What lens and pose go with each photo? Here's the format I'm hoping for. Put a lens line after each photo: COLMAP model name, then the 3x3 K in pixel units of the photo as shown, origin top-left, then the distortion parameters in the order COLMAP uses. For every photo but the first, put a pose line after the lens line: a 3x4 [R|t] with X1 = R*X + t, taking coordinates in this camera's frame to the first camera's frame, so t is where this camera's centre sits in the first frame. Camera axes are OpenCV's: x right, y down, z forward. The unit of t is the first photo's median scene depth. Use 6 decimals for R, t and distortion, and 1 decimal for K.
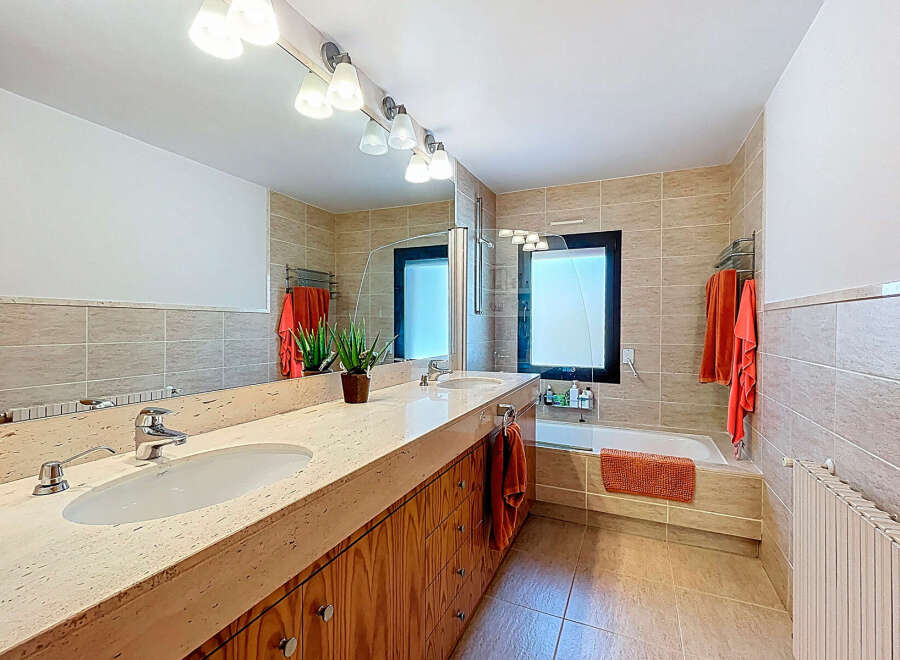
lens RADIAL K [[414.4, 0, 449.7], [0, 414.4, 327.6], [0, 0, 1]] dist [-0.003274, -0.000702]
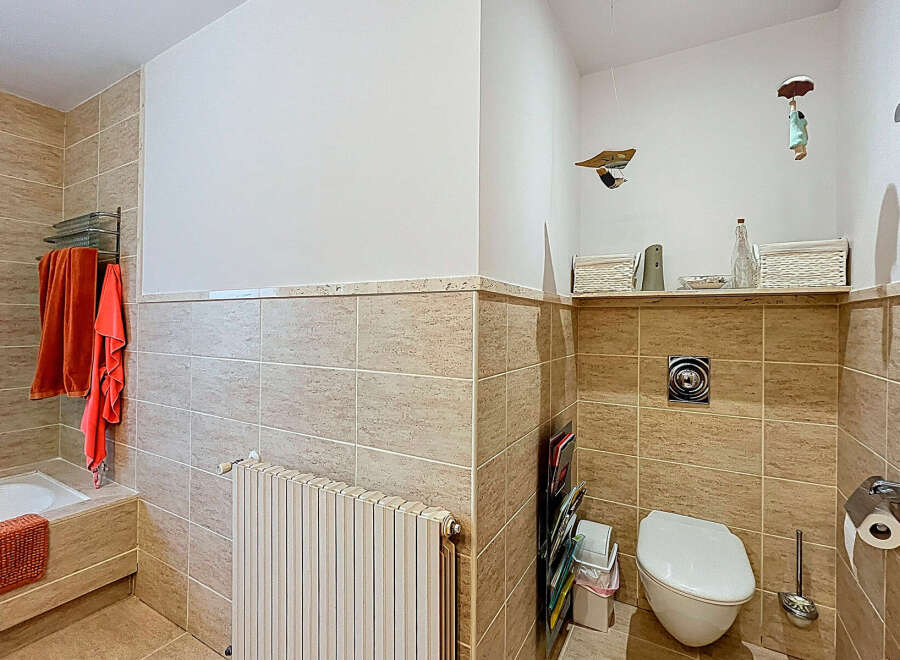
lens RADIAL K [[414.4, 0, 450.1], [0, 414.4, 321.1], [0, 0, 1]] dist [-0.003274, -0.000702]
pose [[0.099302, 0.004183, 0.995049, -0.031216], [-0.002099, 0.999990, -0.003995, -0.000461], [-0.995055, -0.001692, 0.099310, 0.250434]]
